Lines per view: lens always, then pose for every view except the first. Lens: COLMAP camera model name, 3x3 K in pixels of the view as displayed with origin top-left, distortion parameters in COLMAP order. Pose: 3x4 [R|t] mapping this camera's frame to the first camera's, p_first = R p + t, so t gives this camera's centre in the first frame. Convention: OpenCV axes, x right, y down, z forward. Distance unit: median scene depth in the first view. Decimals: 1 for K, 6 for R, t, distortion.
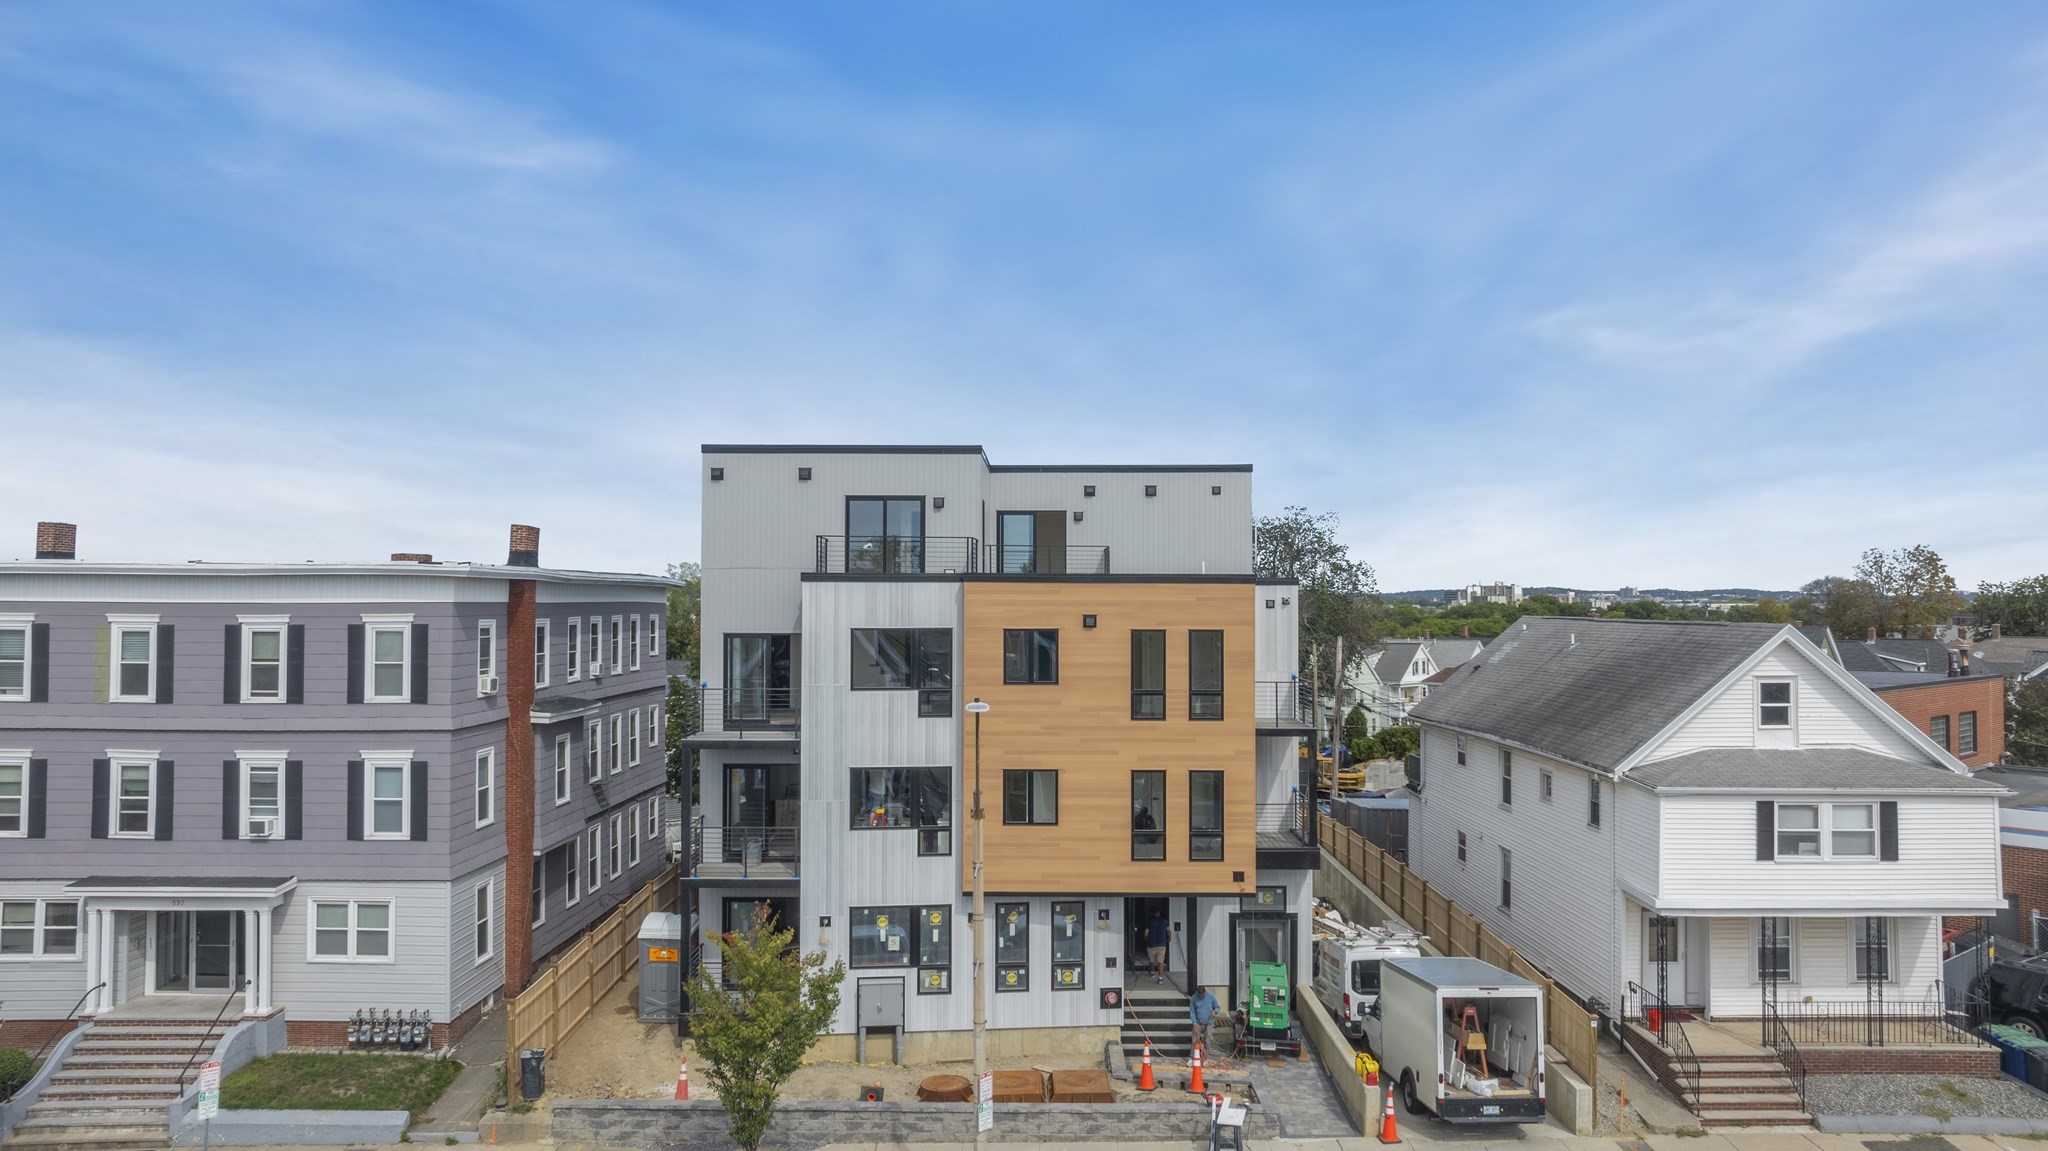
lens RADIAL K [[1413.4, 0, 1024.0], [0, 1413.4, 575.5], [0, 0, 1]] dist [-0.068712, 0.069881]
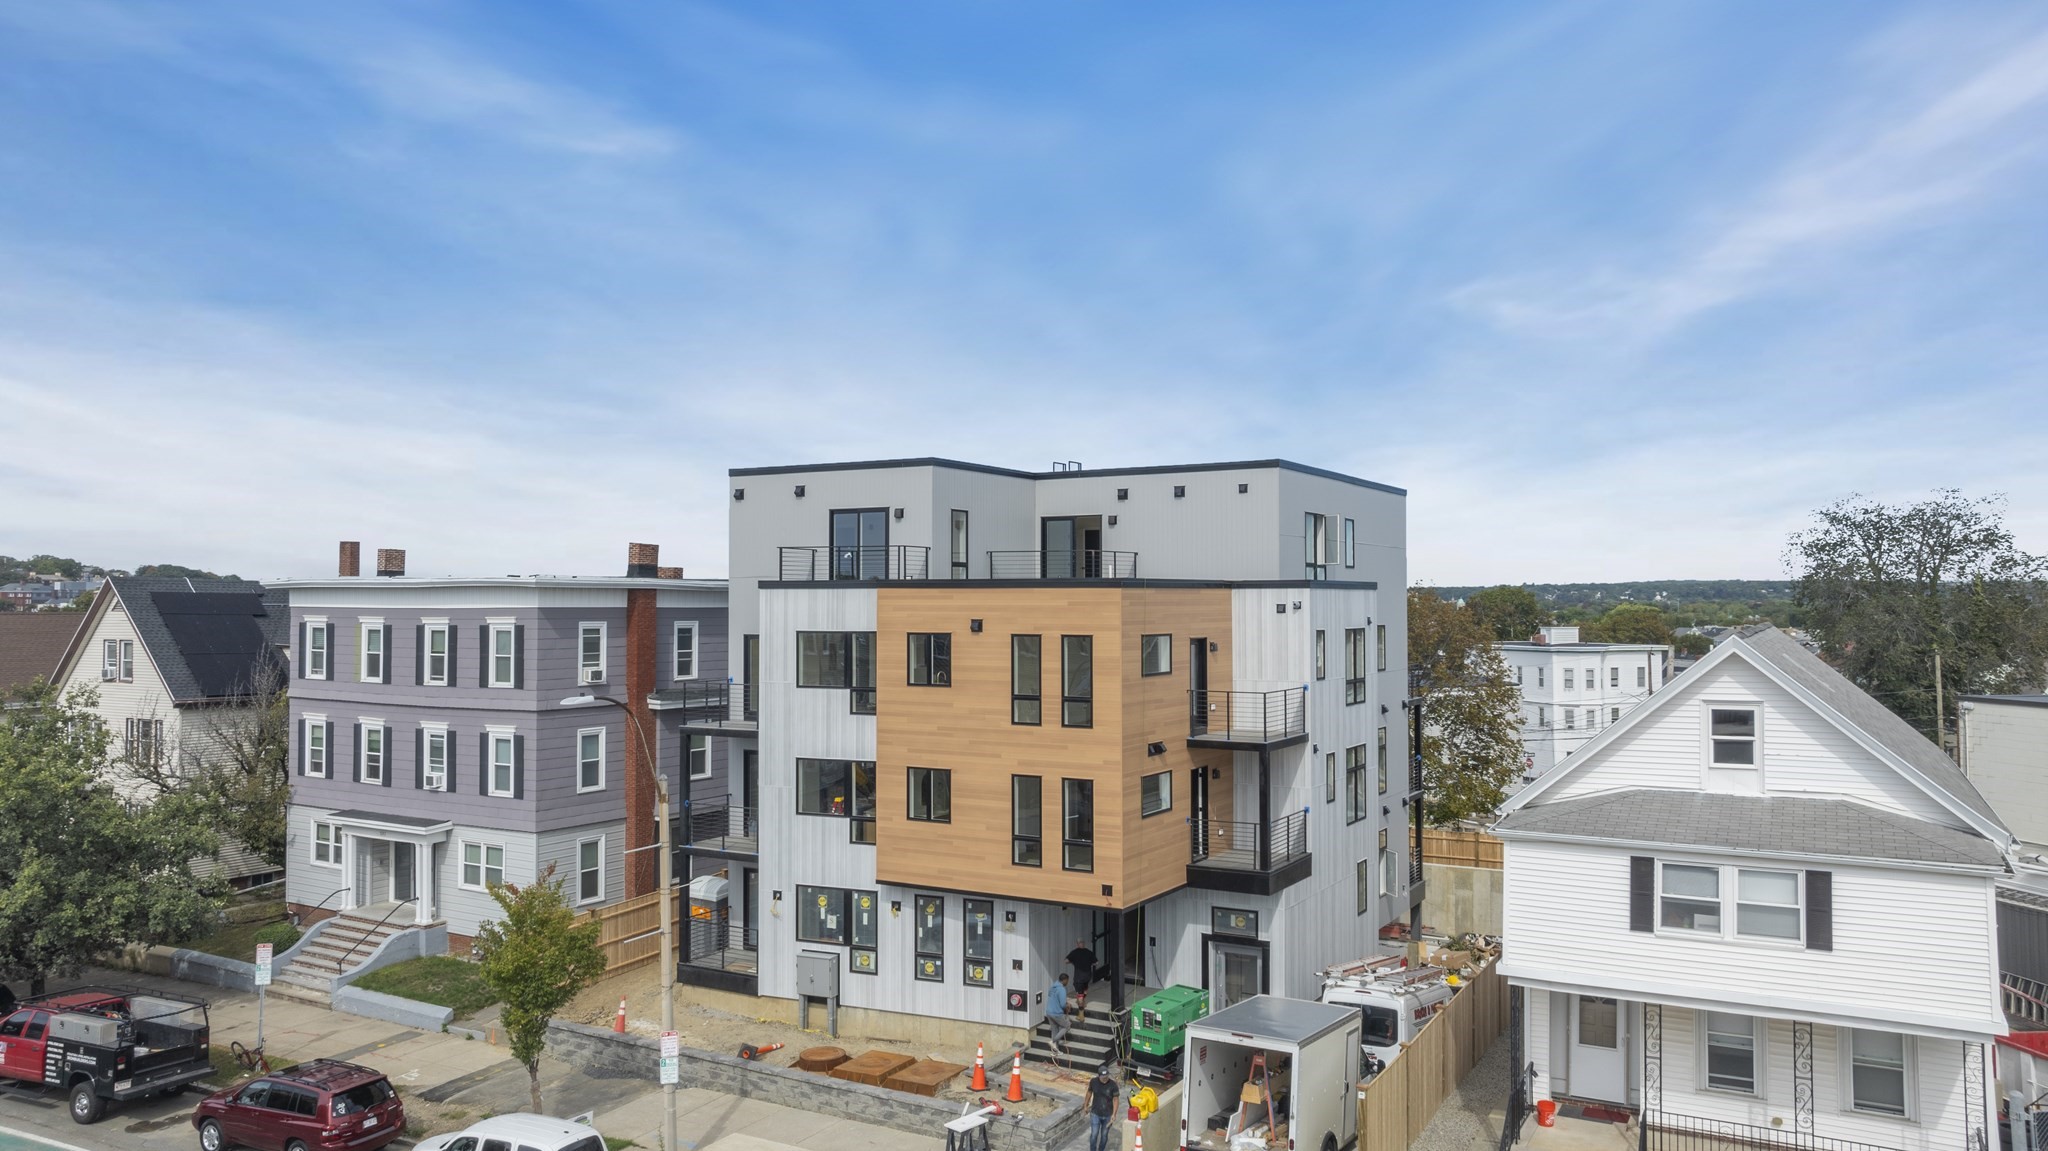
lens RADIAL K [[1413.4, 0, 1024.0], [0, 1413.4, 575.5], [0, 0, 1]] dist [-0.068712, 0.069881]
pose [[0.876071, -0.011851, -0.482037, 0.564066], [0.010931, 0.999929, -0.004718, 0.001261], [0.482059, -0.001135, 0.876138, 0.122467]]
